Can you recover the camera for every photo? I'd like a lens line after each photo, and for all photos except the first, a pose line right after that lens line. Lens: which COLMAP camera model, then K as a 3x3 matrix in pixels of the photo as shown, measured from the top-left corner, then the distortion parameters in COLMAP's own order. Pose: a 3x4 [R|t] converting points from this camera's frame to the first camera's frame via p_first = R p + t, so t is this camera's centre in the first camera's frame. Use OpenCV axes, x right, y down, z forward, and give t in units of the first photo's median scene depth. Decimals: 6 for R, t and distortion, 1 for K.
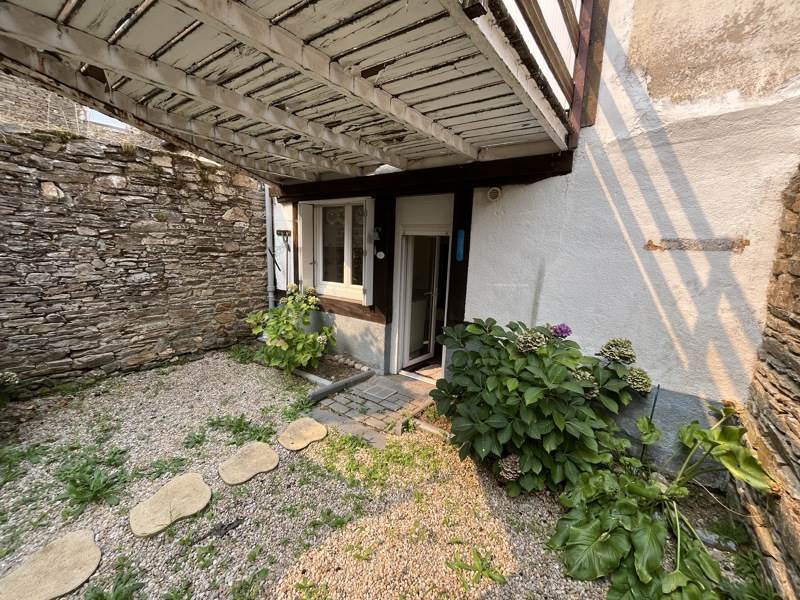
lens RADIAL K [[324.1, 0, 400.4], [0, 324.1, 300.5], [0, 0, 1]] dist [-0.003149, -0.000765]
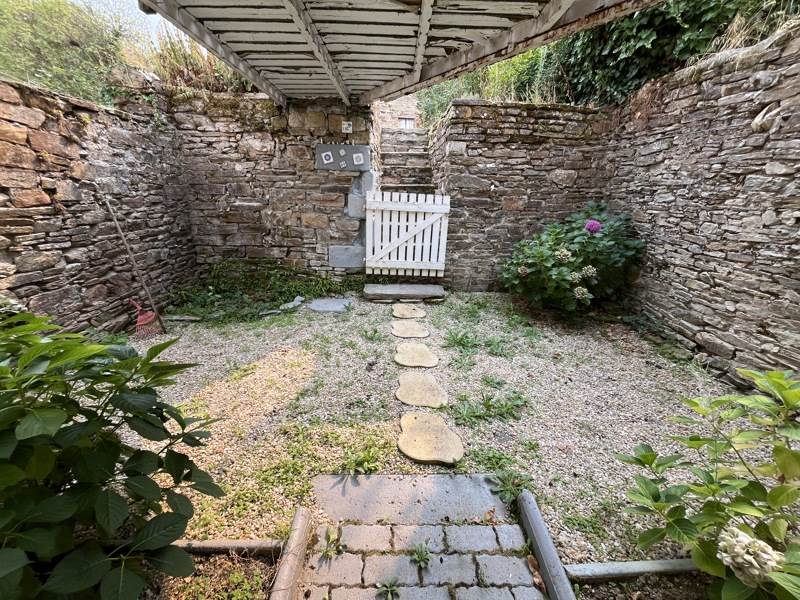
lens RADIAL K [[324.1, 0, 400.9], [0, 324.1, 302.0], [0, 0, 1]] dist [-0.003149, -0.000765]
pose [[-0.813085, 0.140980, -0.564817, 0.097047], [-0.145116, 0.890520, 0.431179, -0.137201], [0.563768, 0.432549, -0.703610, 1.126810]]
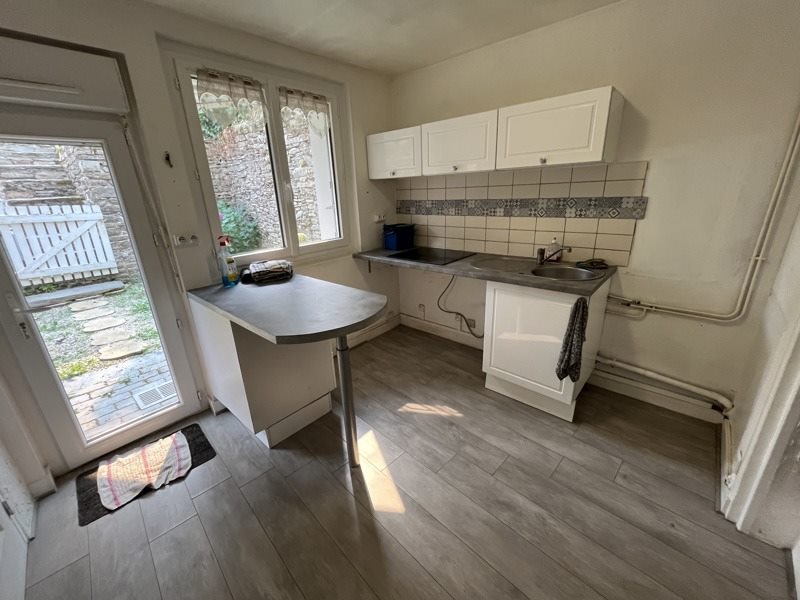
lens RADIAL K [[324.1, 0, 398.6], [0, 324.1, 300.6], [0, 0, 1]] dist [-0.003149, -0.000765]
pose [[-0.129504, 0.290857, -0.947961, 0.554590], [-0.136159, 0.941740, 0.307549, -0.224607], [0.982186, 0.168902, -0.082357, 1.752161]]
